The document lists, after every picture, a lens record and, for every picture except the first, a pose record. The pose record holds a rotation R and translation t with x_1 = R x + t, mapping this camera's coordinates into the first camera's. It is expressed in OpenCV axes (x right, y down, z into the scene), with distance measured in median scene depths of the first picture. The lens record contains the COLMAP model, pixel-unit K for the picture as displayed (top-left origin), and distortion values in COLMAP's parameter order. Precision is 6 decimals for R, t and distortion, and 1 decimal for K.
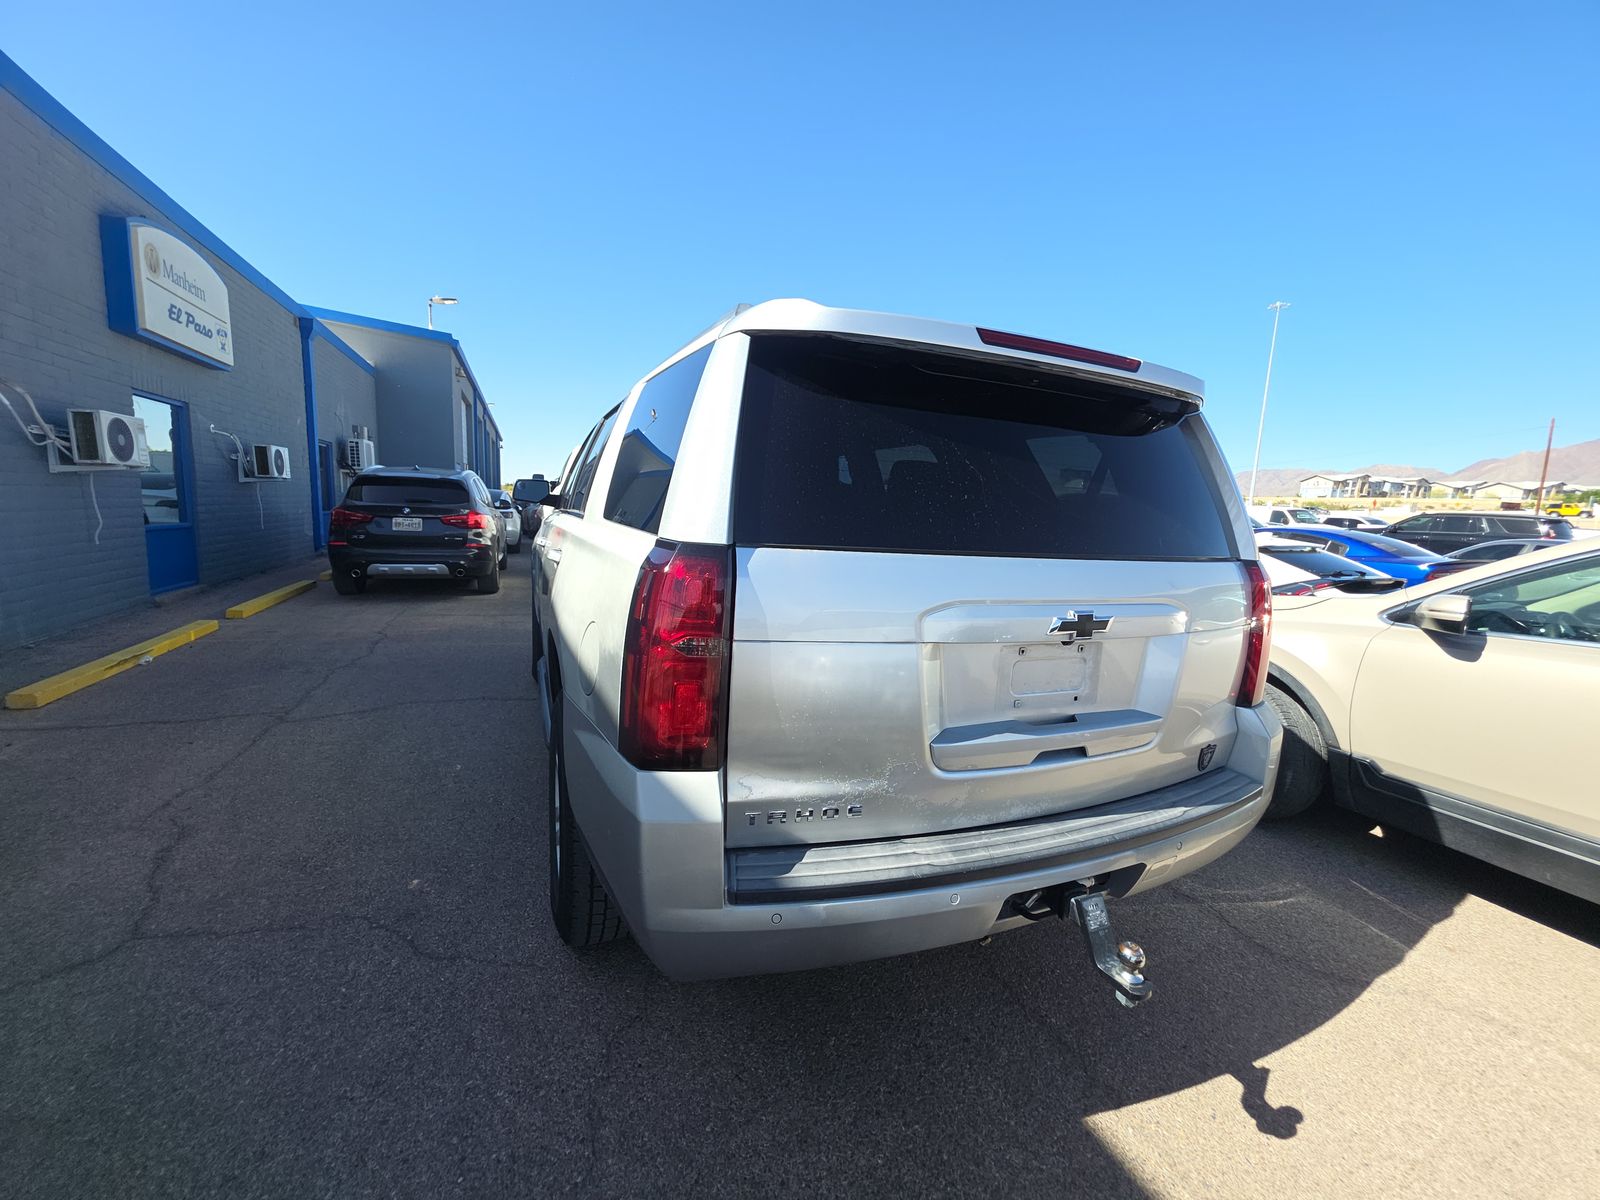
lens RADIAL K [[637.1, 0, 800.4], [0, 637.1, 596.5], [0, 0, 1]] dist [0.011278, -0.008091]
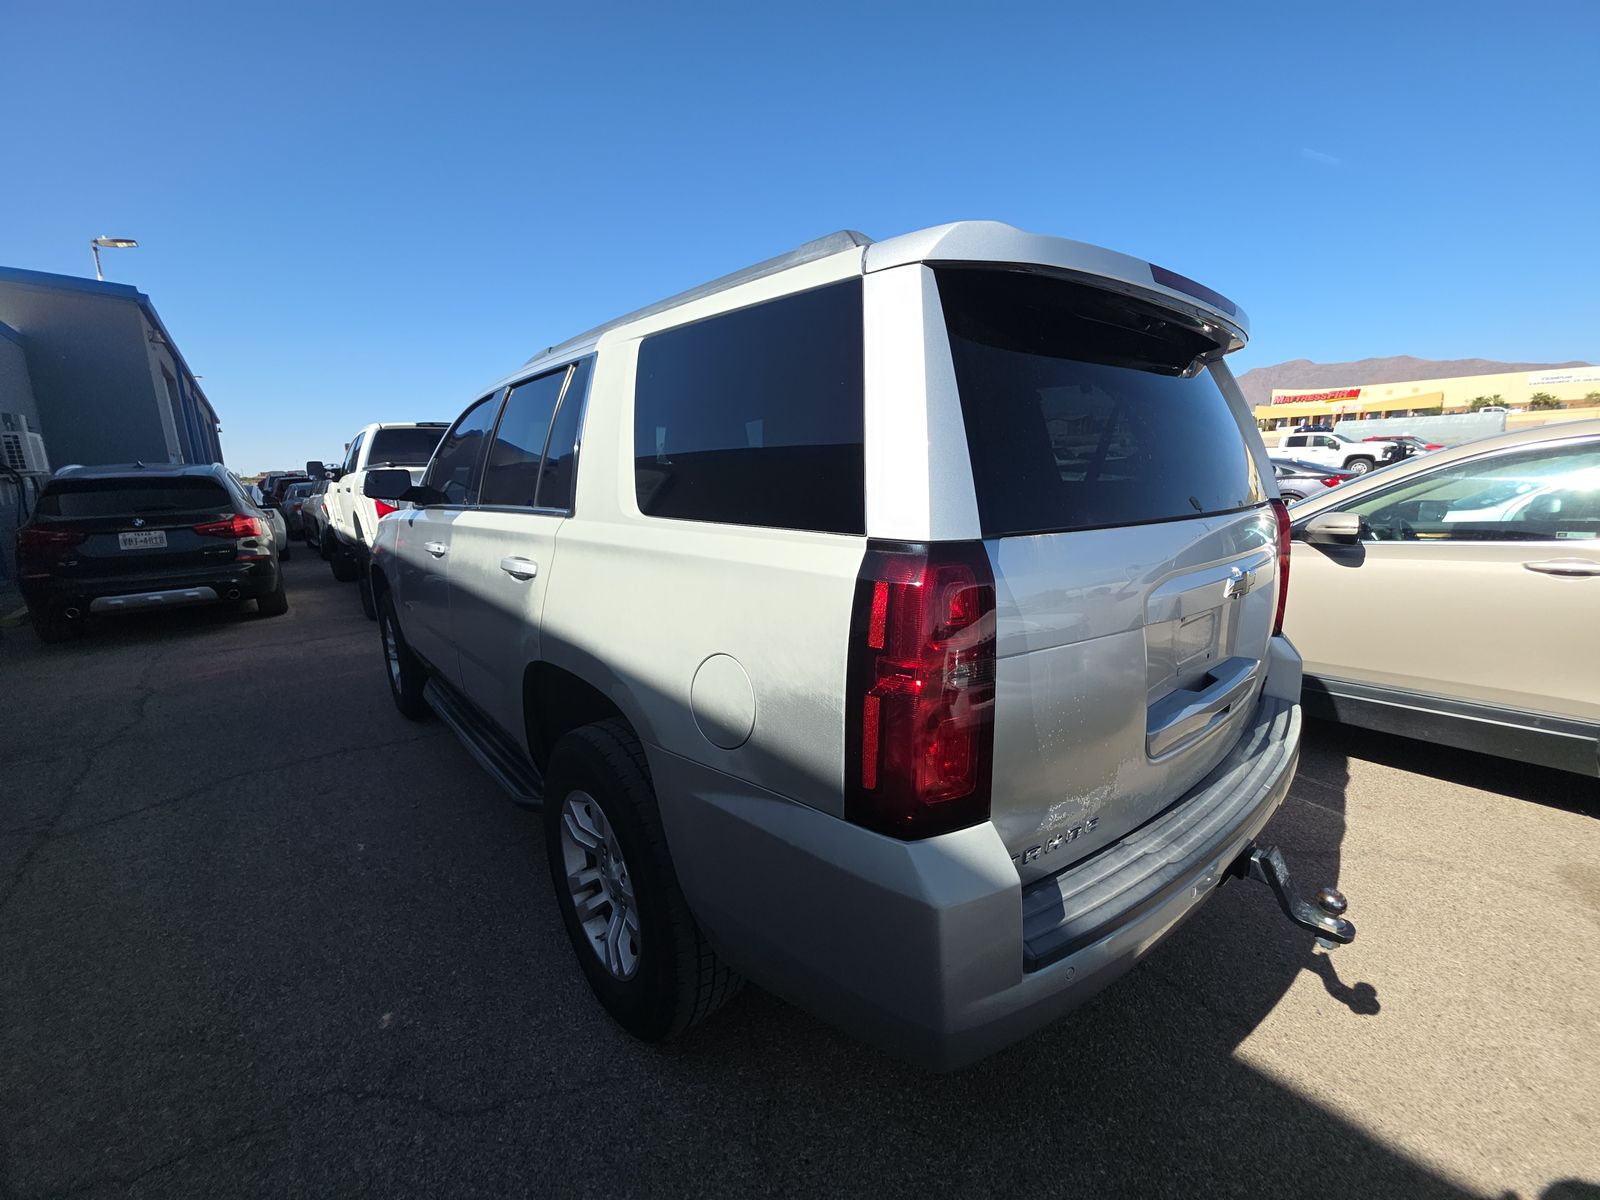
lens RADIAL K [[637.1, 0, 800.4], [0, 637.1, 596.5], [0, 0, 1]] dist [0.011278, -0.008091]
pose [[0.953371, -0.126612, 0.273957, -0.114337], [0.110909, 0.991209, 0.072134, -0.019136], [-0.280682, -0.038387, 0.959033, 0.064273]]
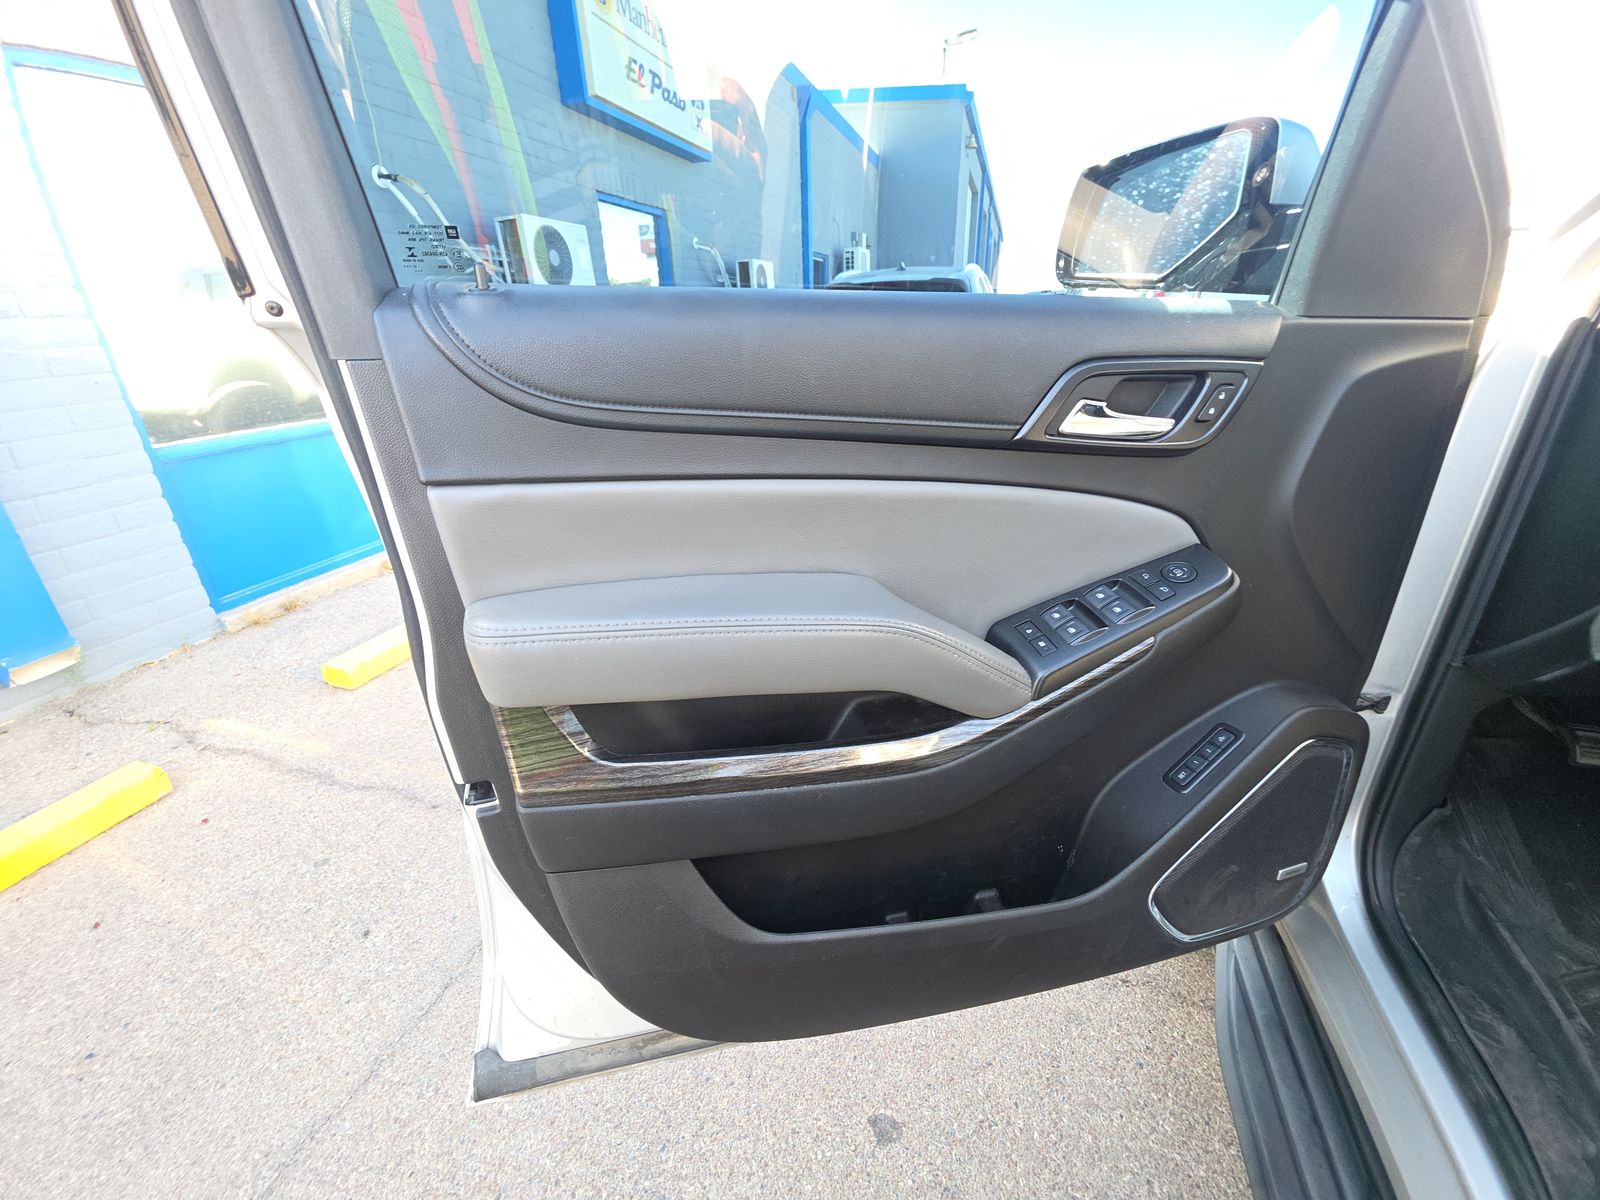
lens RADIAL K [[637.1, 0, 800.4], [0, 637.1, 596.5], [0, 0, 1]] dist [0.011278, -0.008091]
pose [[0.760988, 0.198075, -0.617789, -0.295355], [-0.025105, 0.960530, 0.277040, -0.076708], [0.648280, -0.195314, 0.735925, 0.547233]]
